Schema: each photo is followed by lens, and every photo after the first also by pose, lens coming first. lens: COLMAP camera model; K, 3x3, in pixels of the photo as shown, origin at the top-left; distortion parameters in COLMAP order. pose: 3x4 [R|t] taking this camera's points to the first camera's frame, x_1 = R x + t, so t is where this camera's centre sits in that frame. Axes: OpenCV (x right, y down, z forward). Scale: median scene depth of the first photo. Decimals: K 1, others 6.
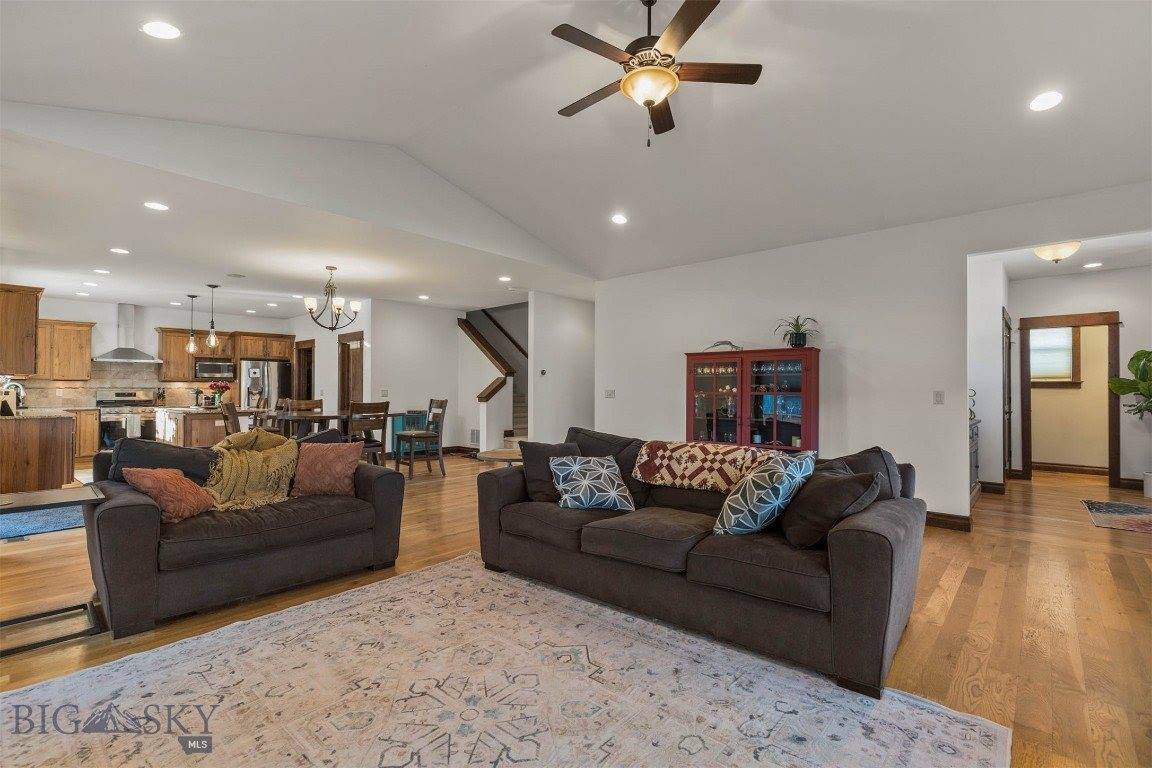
lens RADIAL K [[517.5, 0, 579.0], [0, 517.5, 382.1], [0, 0, 1]] dist [0.002507, 0.000381]
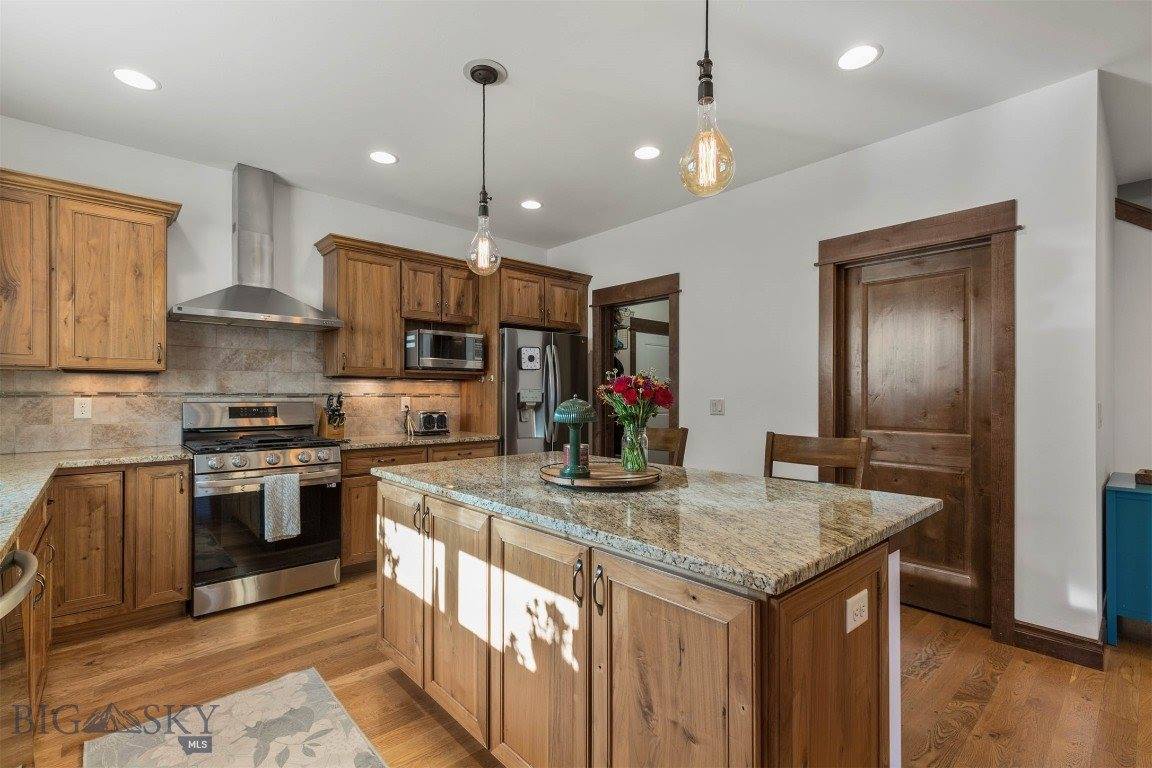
lens RADIAL K [[520.2, 0, 575.2], [0, 520.2, 393.7], [0, 0, 1]] dist [0.000822, -0.000462]
pose [[0.994786, 0.001521, -0.101972, -0.592528], [-0.000245, 0.999922, 0.012521, 0.006028], [0.101983, -0.012431, 0.994708, 0.637258]]
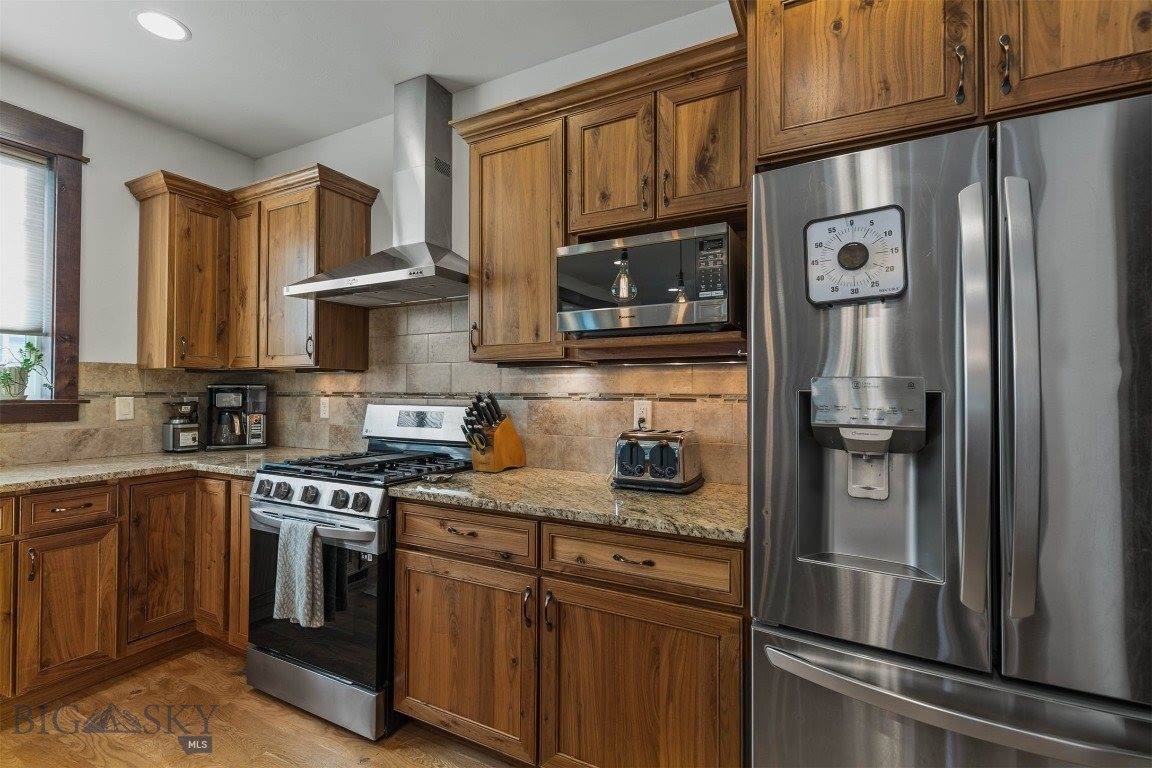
lens RADIAL K [[517.5, 0, 579.0], [0, 517.5, 382.1], [0, 0, 1]] dist [0.002507, 0.000381]
pose [[0.249264, -0.018584, -0.968257, -0.581190], [0.010927, 0.999806, -0.016377, 0.010149], [0.968374, -0.006498, 0.249419, 0.992604]]
